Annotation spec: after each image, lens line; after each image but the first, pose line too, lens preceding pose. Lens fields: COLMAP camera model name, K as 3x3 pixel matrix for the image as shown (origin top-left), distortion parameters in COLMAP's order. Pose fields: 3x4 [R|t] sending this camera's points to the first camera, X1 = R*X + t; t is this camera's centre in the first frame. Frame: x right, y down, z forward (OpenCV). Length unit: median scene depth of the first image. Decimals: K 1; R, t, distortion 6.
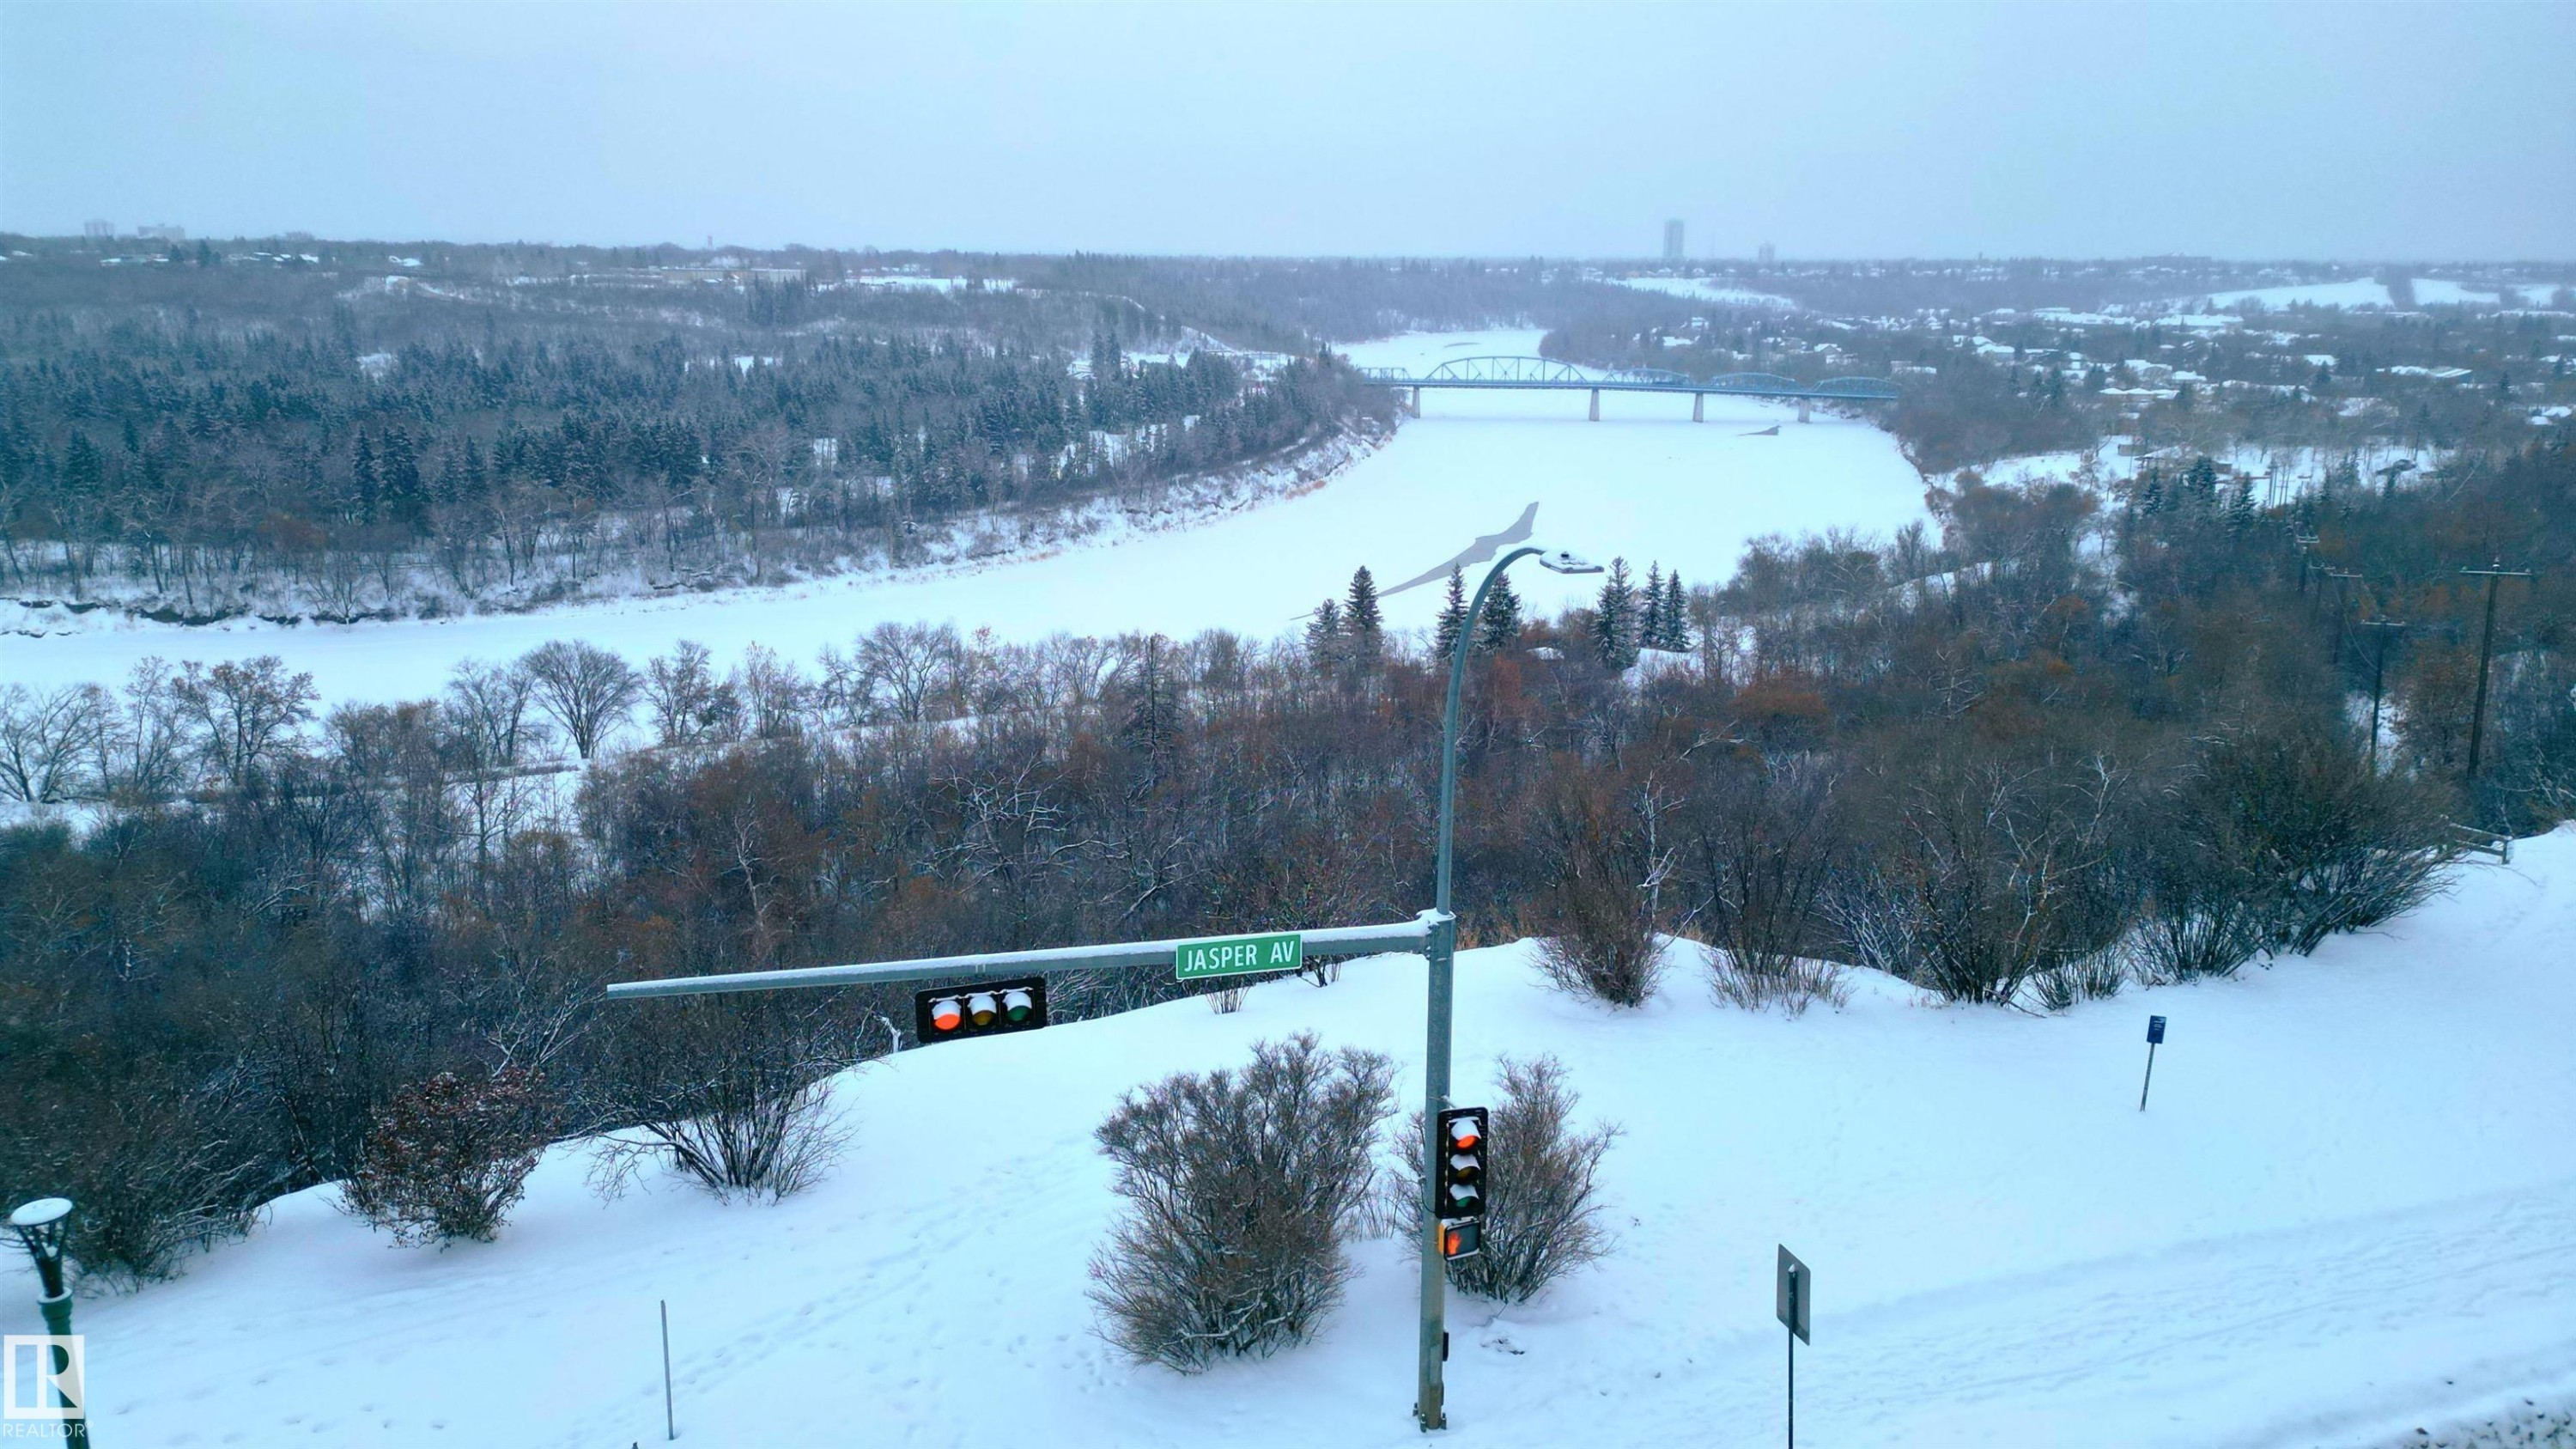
lens RADIAL K [[1850.1, 0, 1288.0], [0, 1850.1, 724.5], [0, 0, 1]] dist [0.007513, 0.007017]
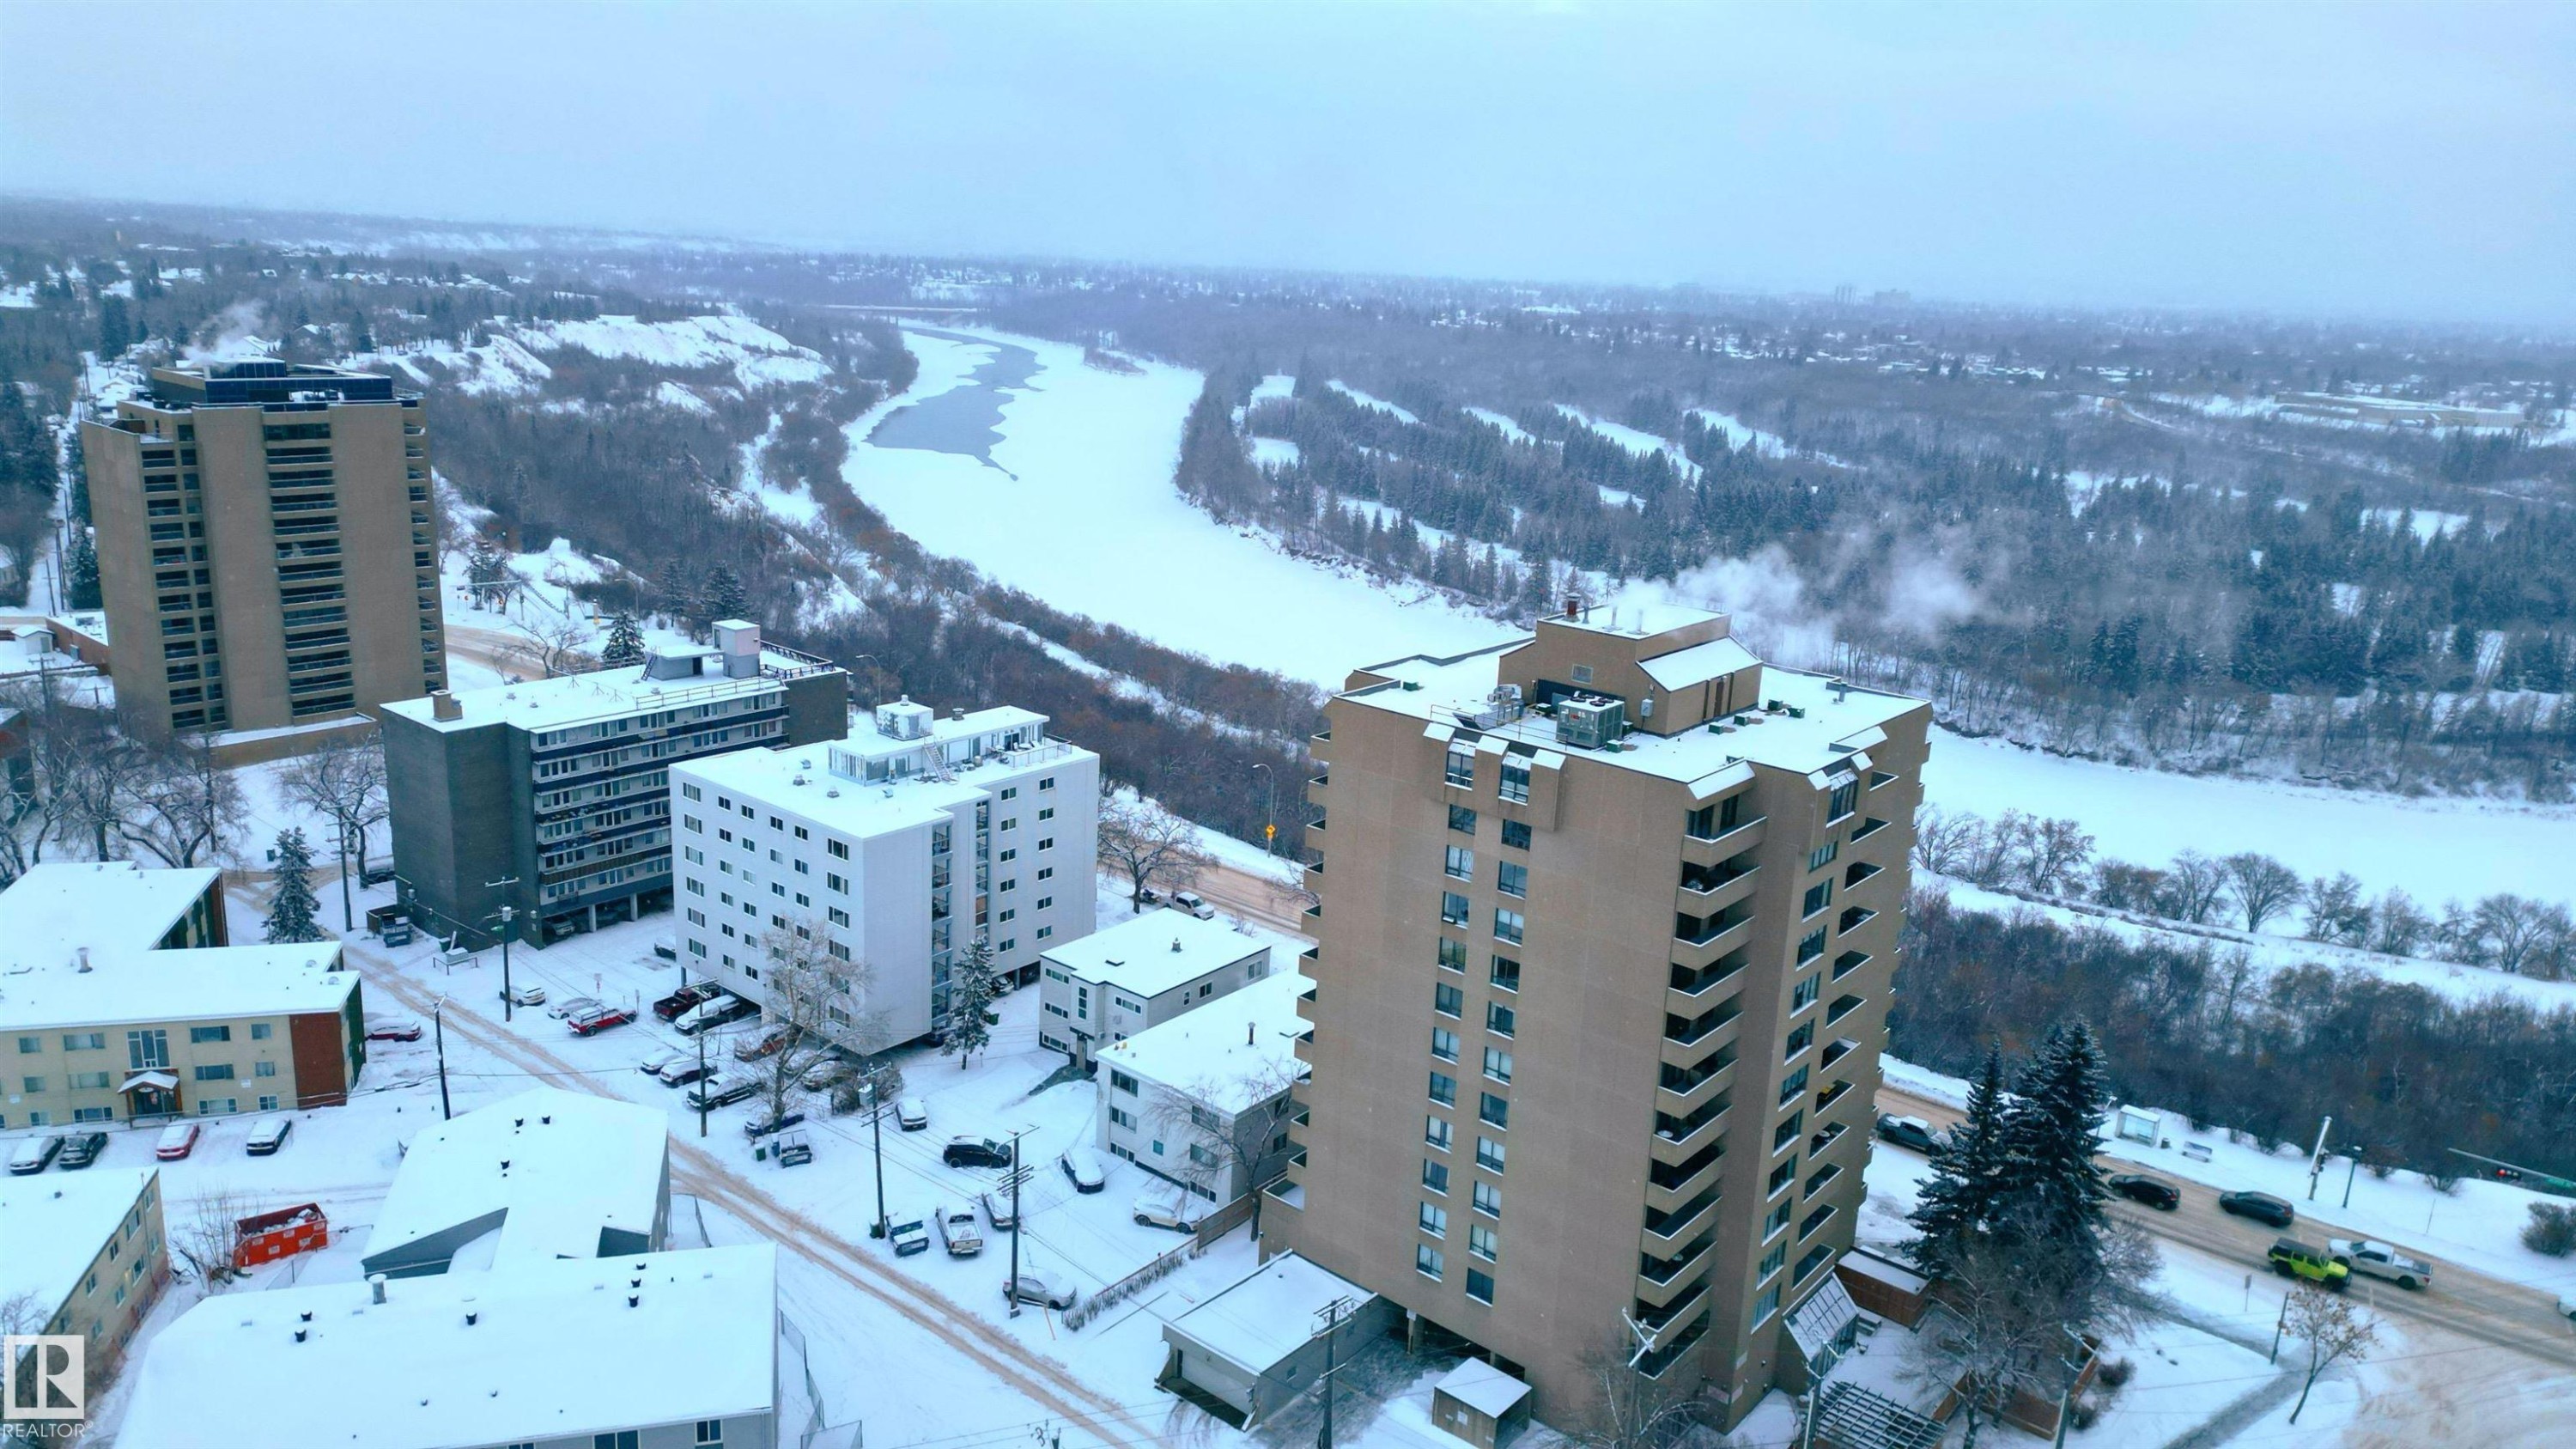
lens RADIAL K [[1840.9, 0, 1288.0], [0, 1840.9, 724.5], [0, 0, 1]] dist [0.105377, -0.112352]
pose [[0.682646, 0.226088, -0.694895, 0.066968], [-0.236427, 0.968121, 0.082725, -0.052547], [0.691445, 0.107821, 0.714337, -0.399372]]
